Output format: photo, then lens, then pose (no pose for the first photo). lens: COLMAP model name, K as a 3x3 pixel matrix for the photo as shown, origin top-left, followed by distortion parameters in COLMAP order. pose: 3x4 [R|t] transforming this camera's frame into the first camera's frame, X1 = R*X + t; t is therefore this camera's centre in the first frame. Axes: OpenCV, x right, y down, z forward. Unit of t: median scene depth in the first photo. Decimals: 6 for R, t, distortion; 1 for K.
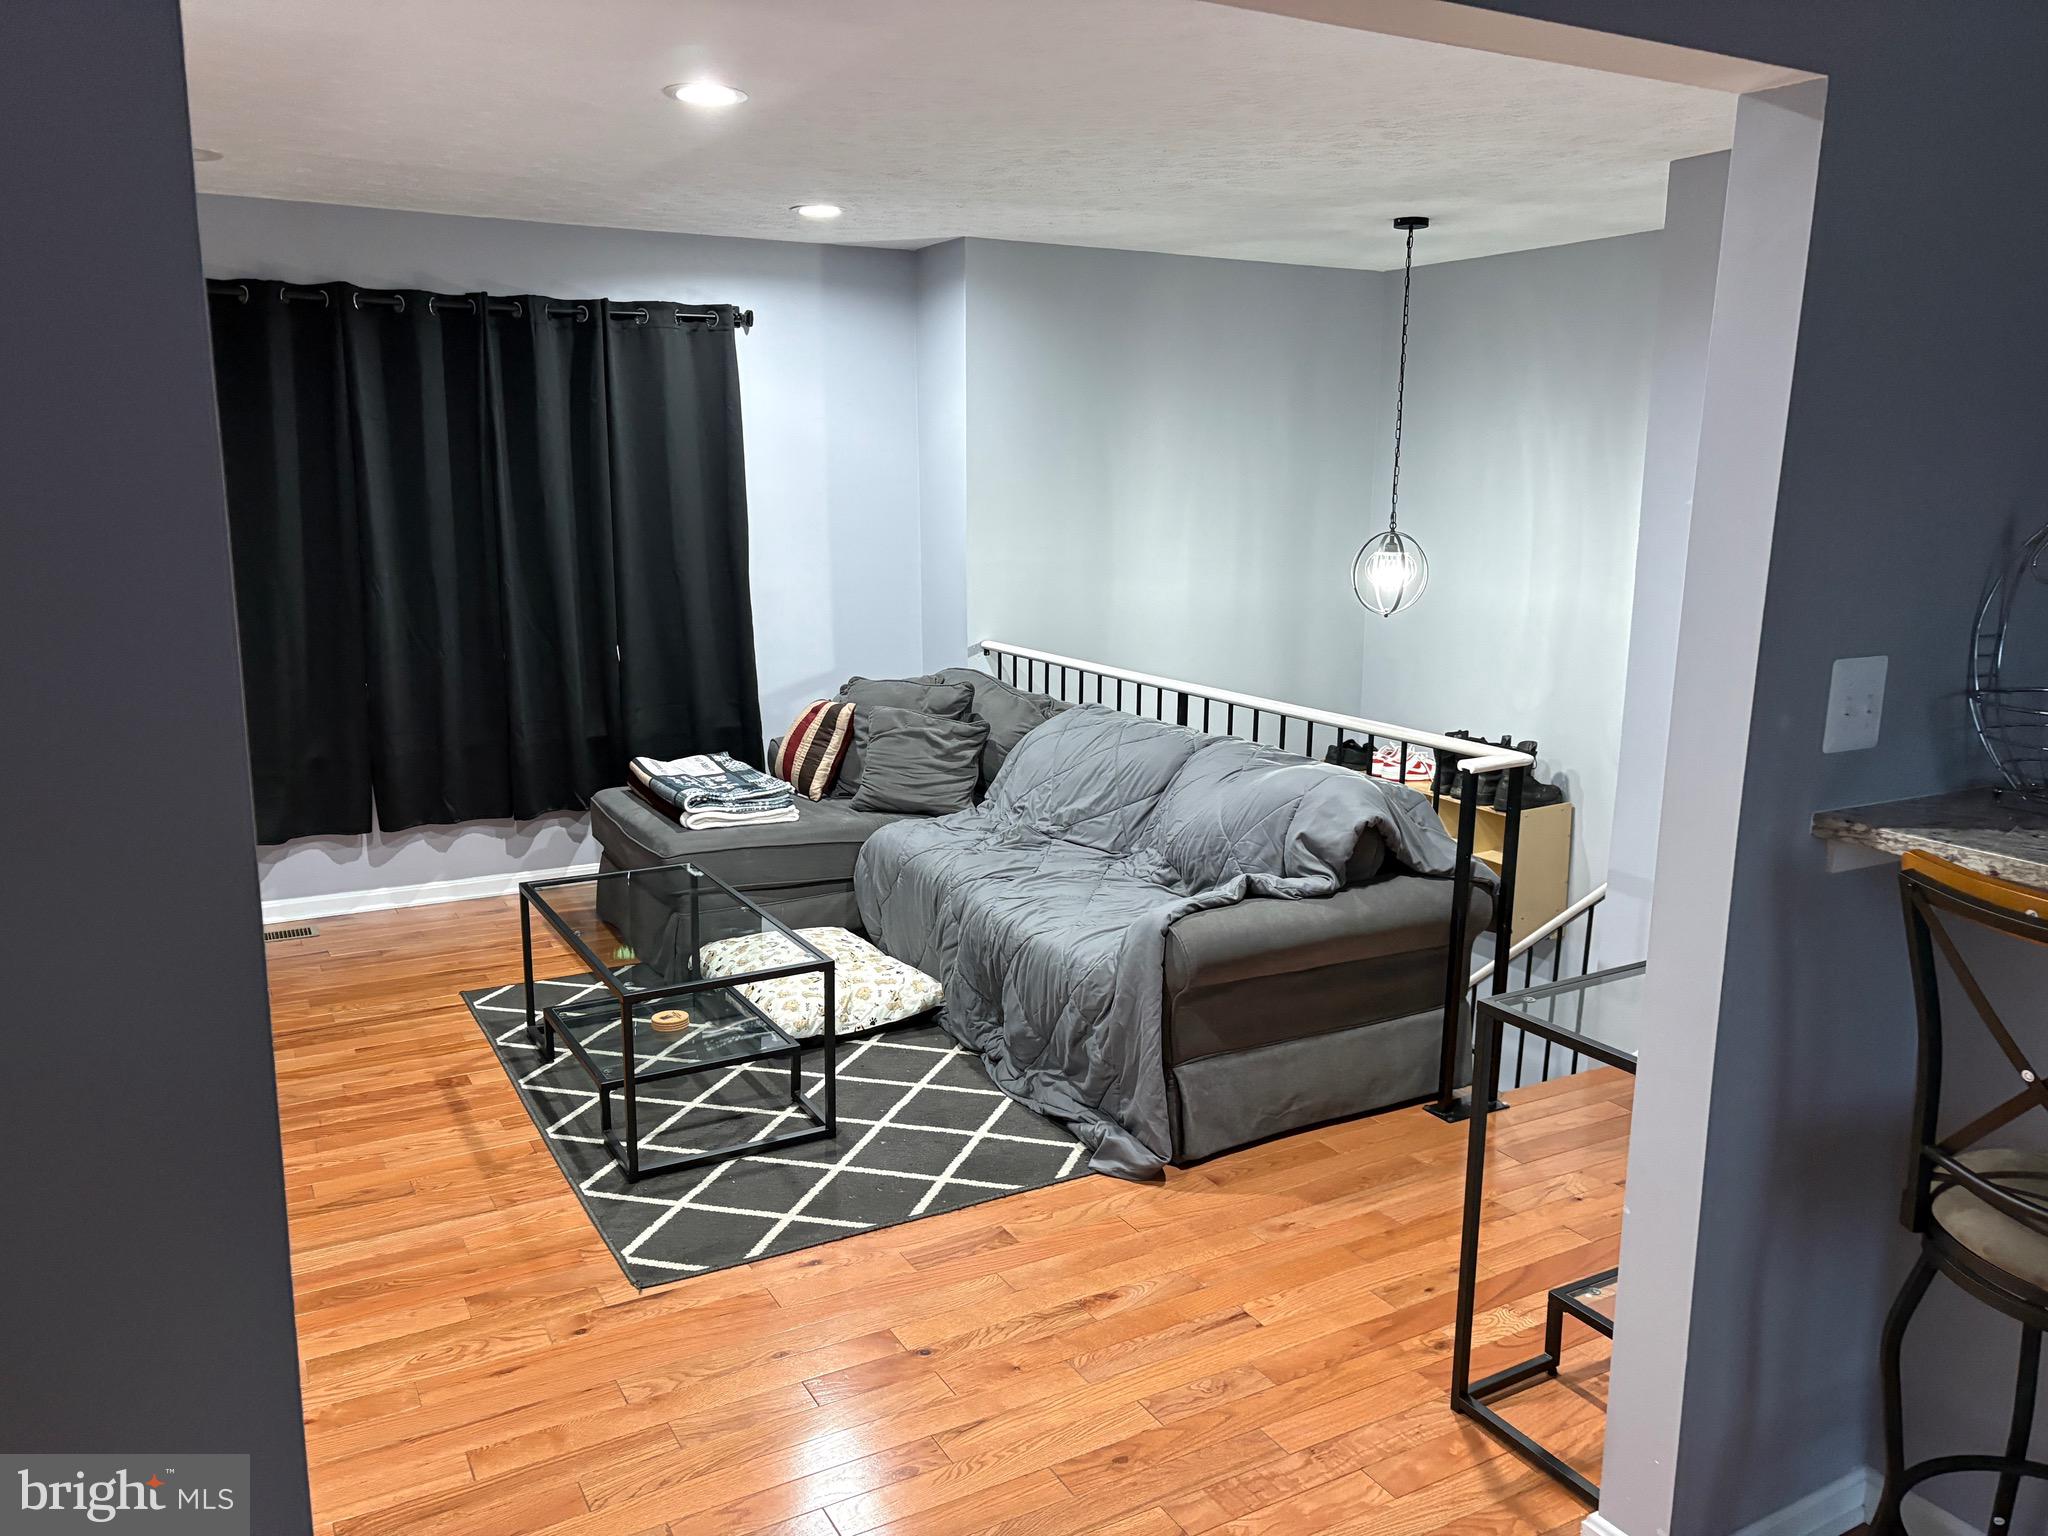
lens RADIAL K [[1559.2, 0, 1031.3], [0, 1559.2, 766.9], [0, 0, 1]] dist [0.063664, -0.074482]
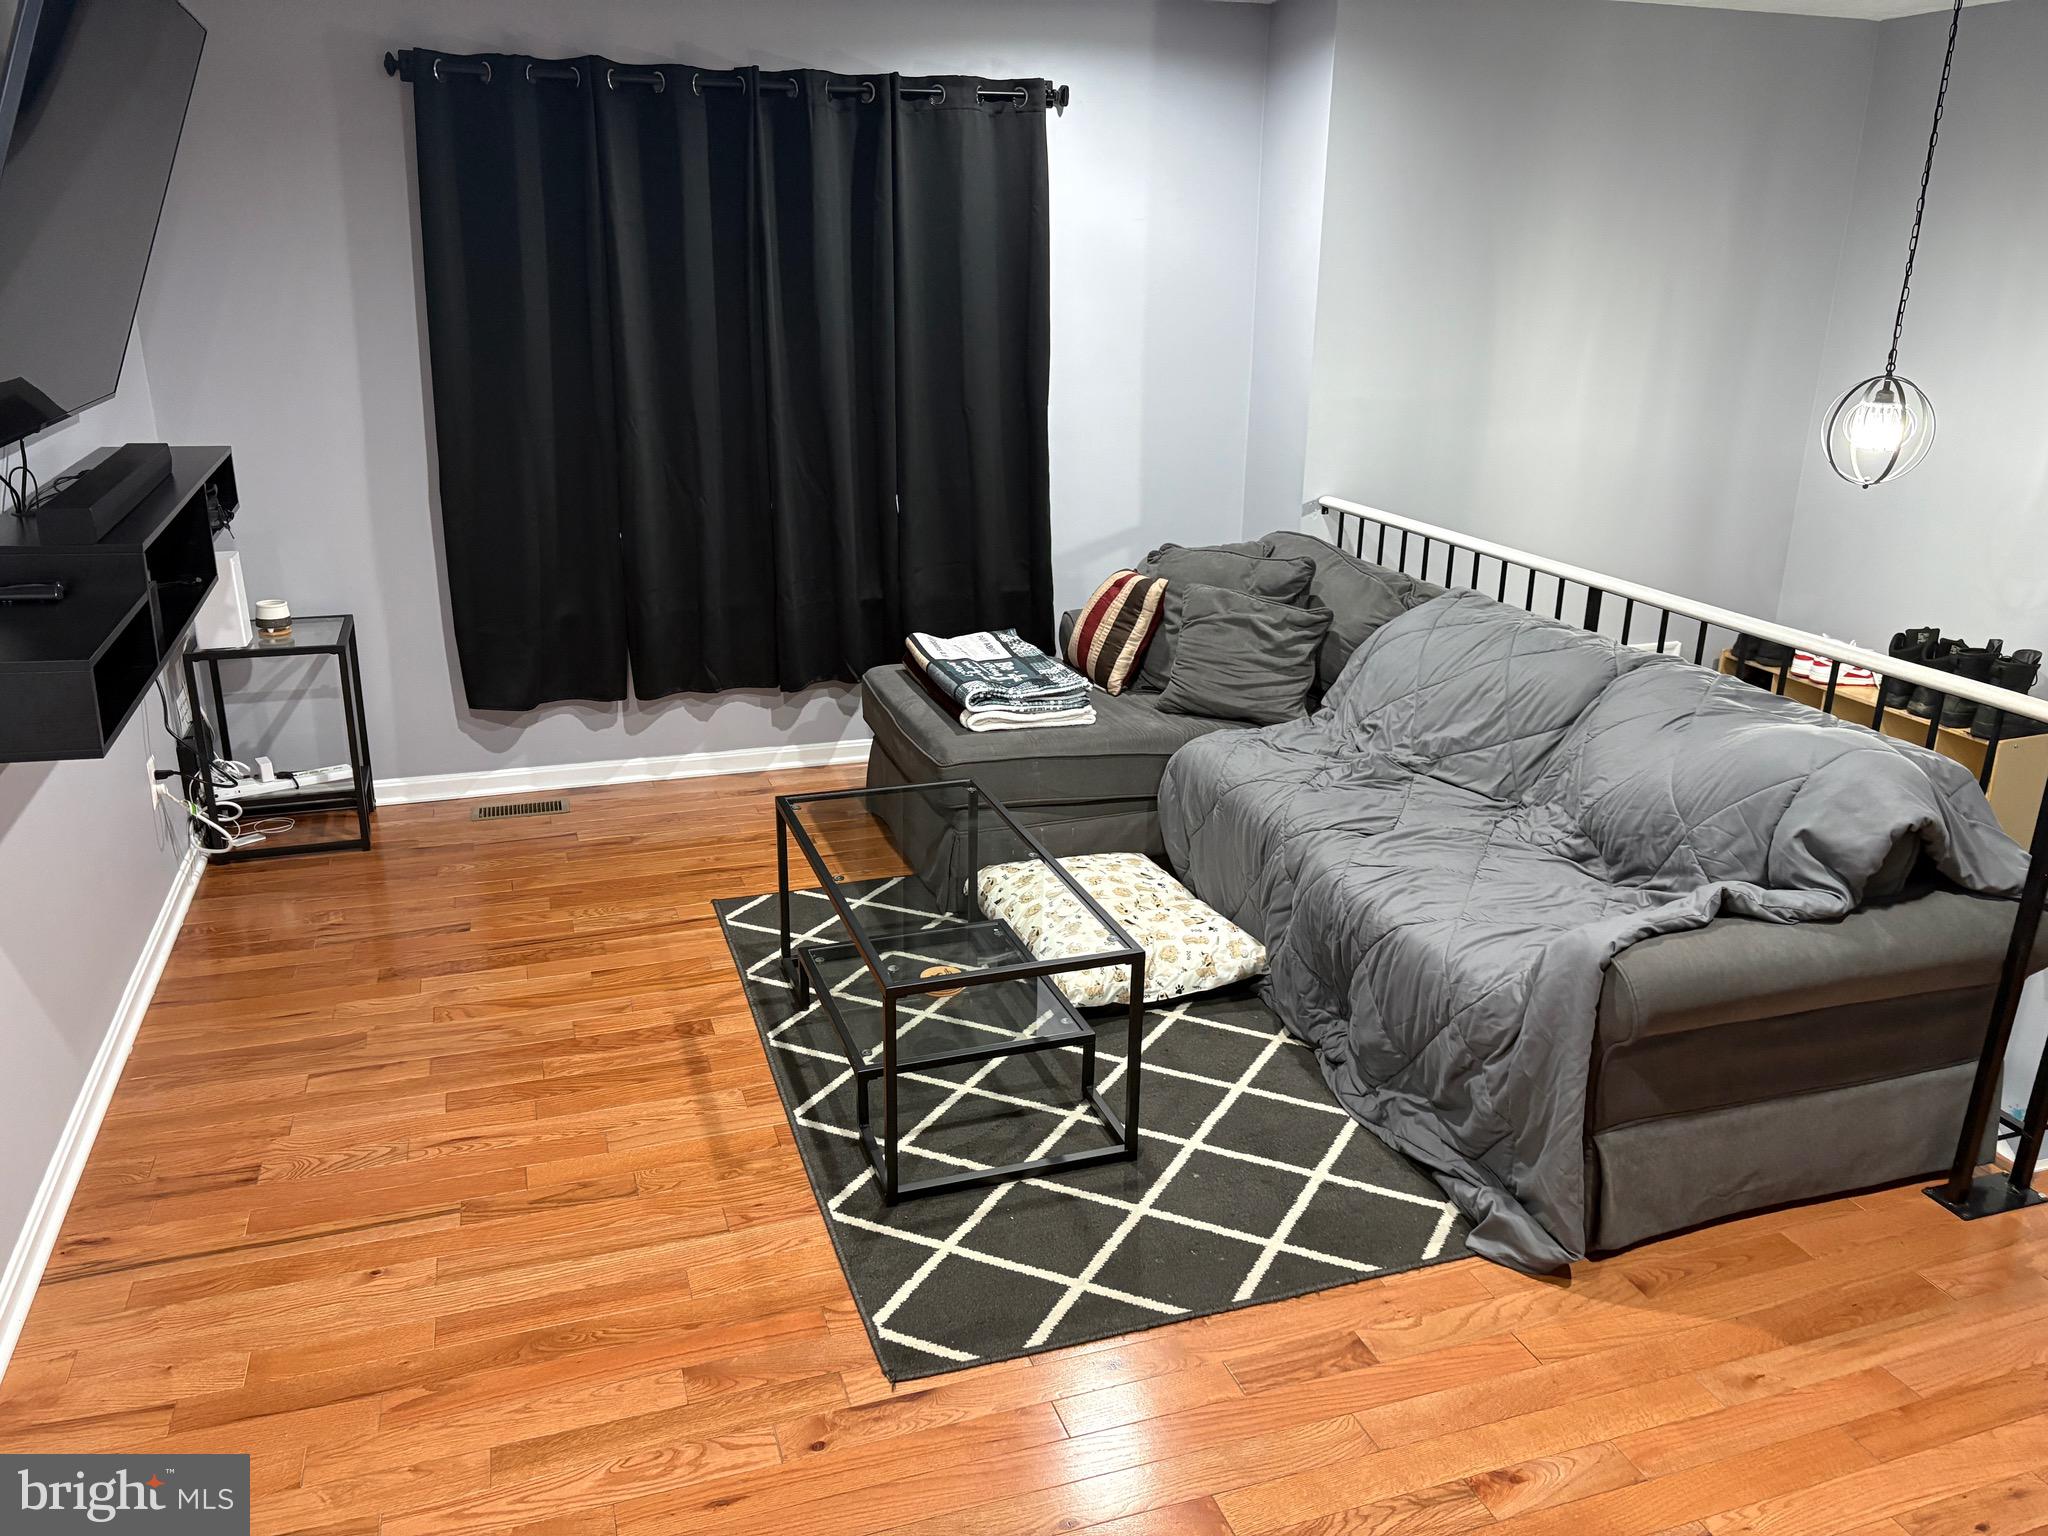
lens RADIAL K [[1559.2, 0, 1020.3], [0, 1559.2, 759.6], [0, 0, 1]] dist [0.063664, -0.074482]
pose [[0.982846, 0.062949, -0.173354, -0.052805], [-0.041539, 0.991353, 0.124478, -0.059564], [0.179690, -0.115142, 0.976962, 0.211549]]
